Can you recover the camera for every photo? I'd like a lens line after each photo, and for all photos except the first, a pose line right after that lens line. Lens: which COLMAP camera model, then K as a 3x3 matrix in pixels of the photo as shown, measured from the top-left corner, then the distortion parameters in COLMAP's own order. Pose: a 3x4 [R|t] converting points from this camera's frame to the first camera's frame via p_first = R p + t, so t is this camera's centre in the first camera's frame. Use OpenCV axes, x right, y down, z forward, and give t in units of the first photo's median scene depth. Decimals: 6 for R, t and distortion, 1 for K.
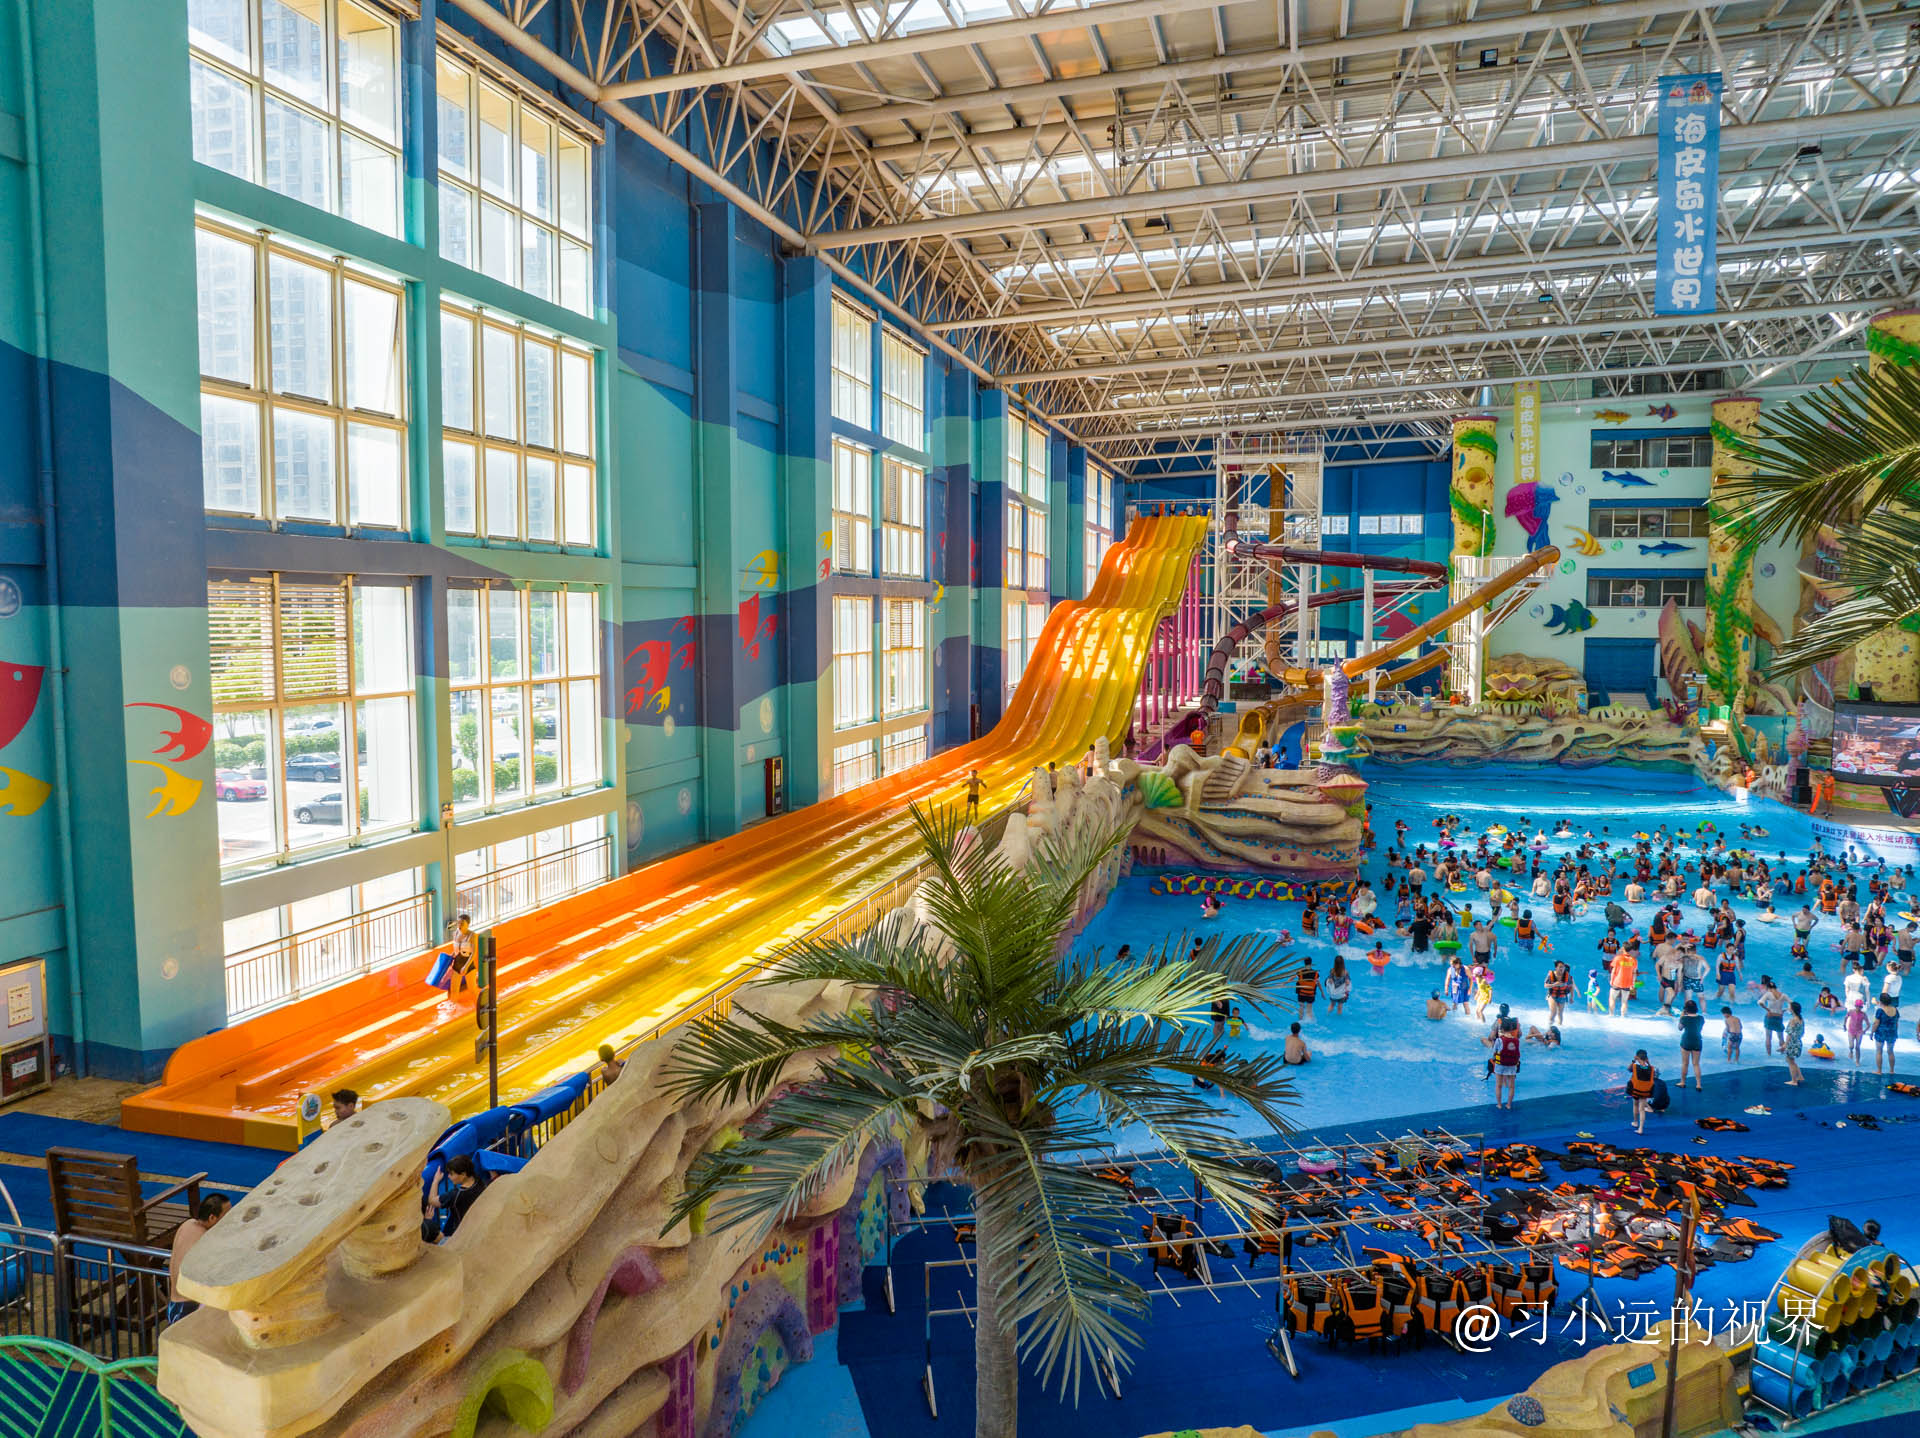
lens RADIAL K [[1320.1, 0, 964.6], [0, 1320.1, 721.9], [0, 0, 1]] dist [-0.046895, 0.011771]
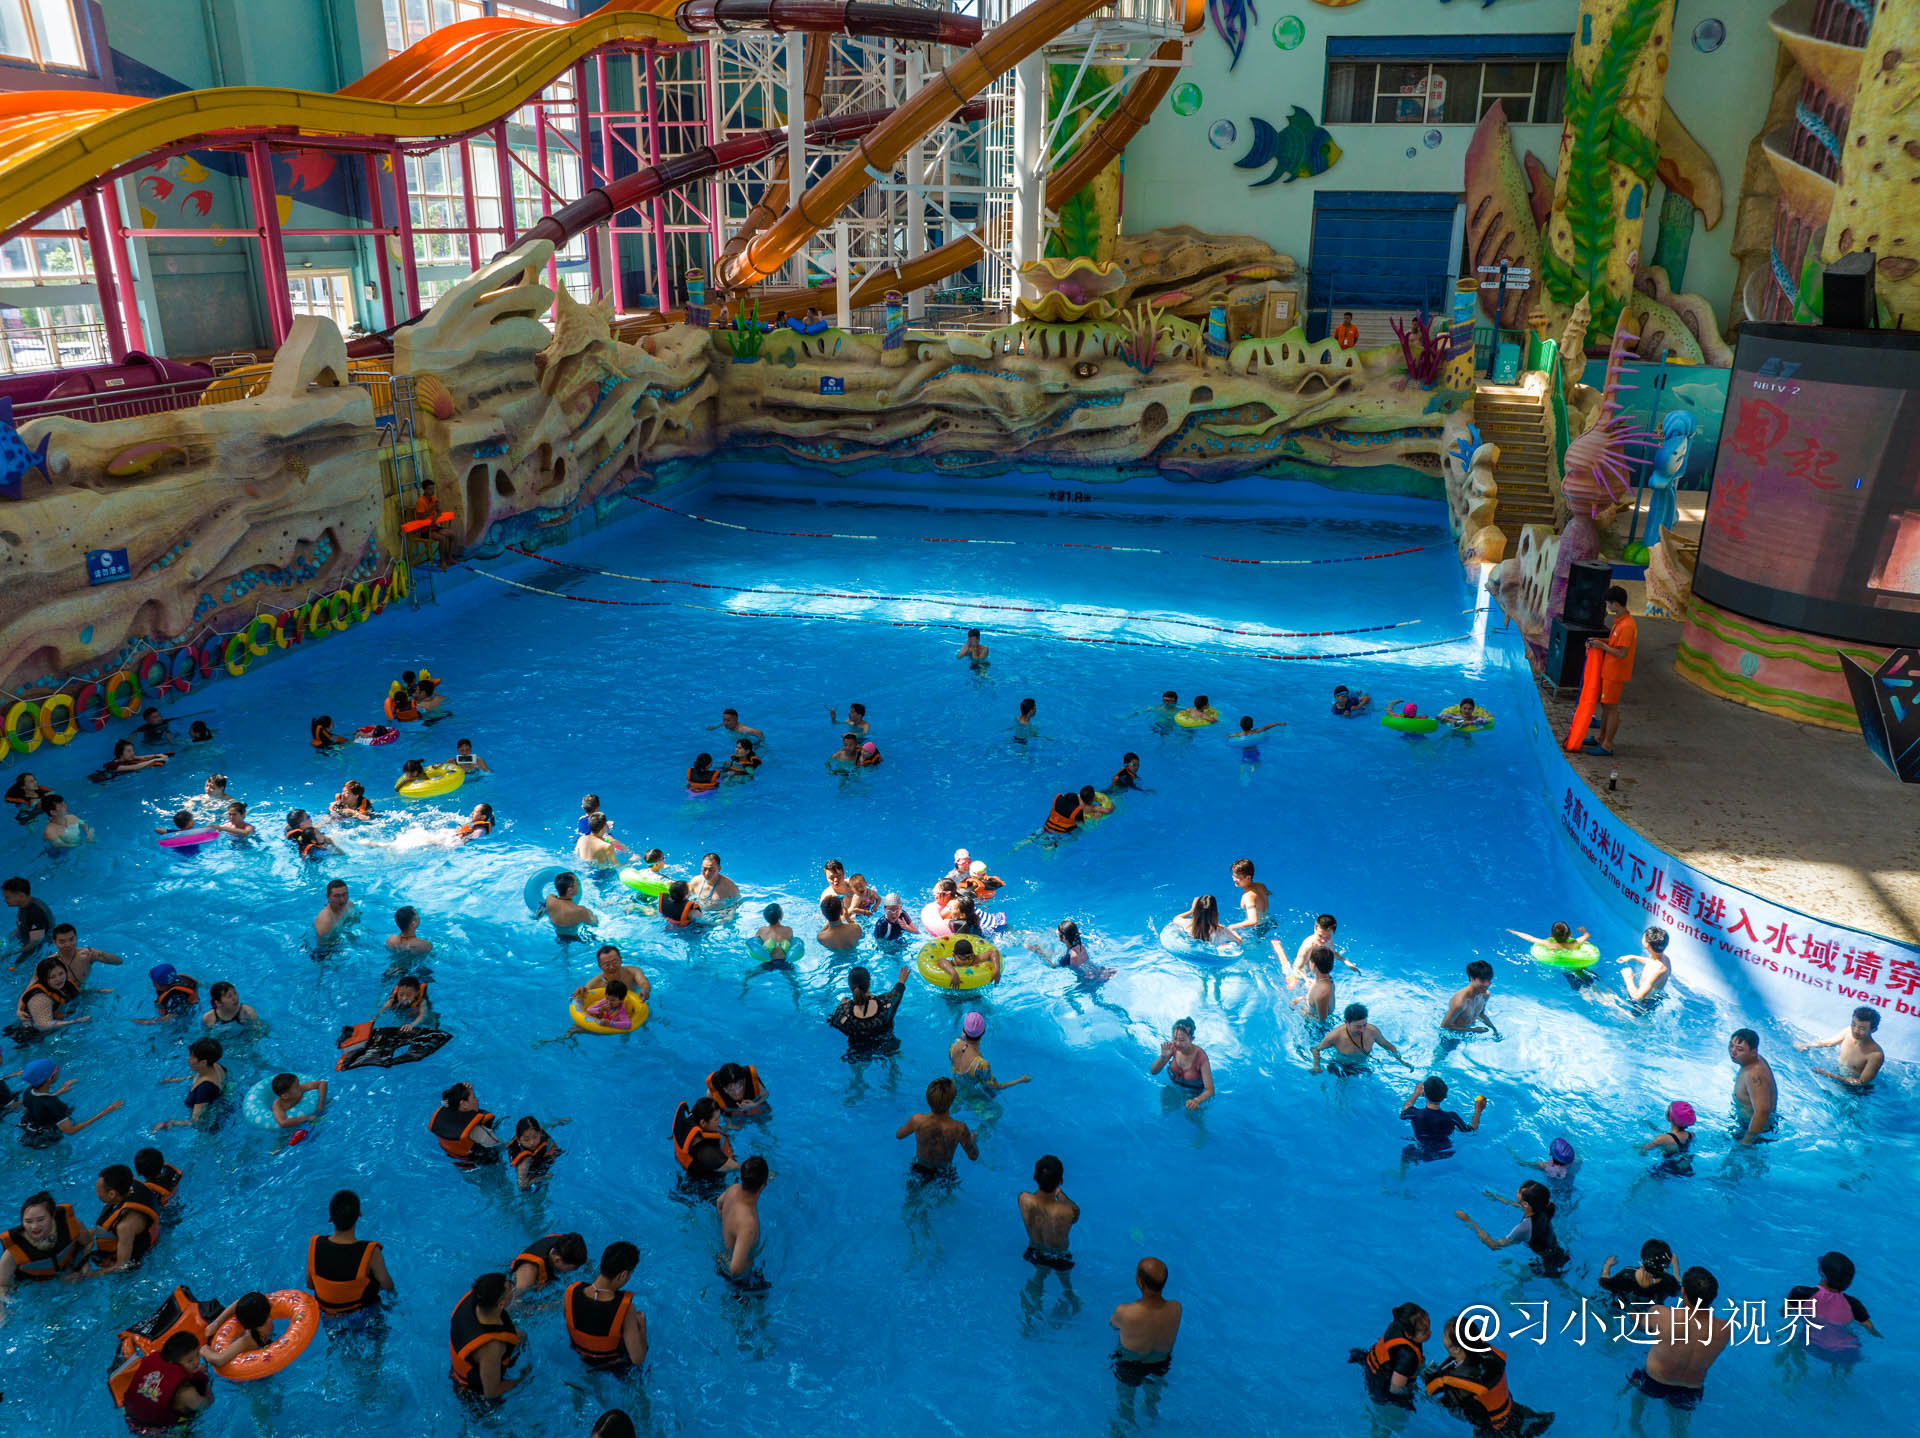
lens RADIAL K [[1320.1, 0, 945.4], [0, 1320.1, 712.8], [0, 0, 1]] dist [-0.046895, 0.011771]
pose [[0.999968, 0.005214, -0.006031, 0.377515], [-0.003411, 0.963567, 0.267447, -0.007965], [0.007206, -0.267417, 0.963554, 0.530813]]
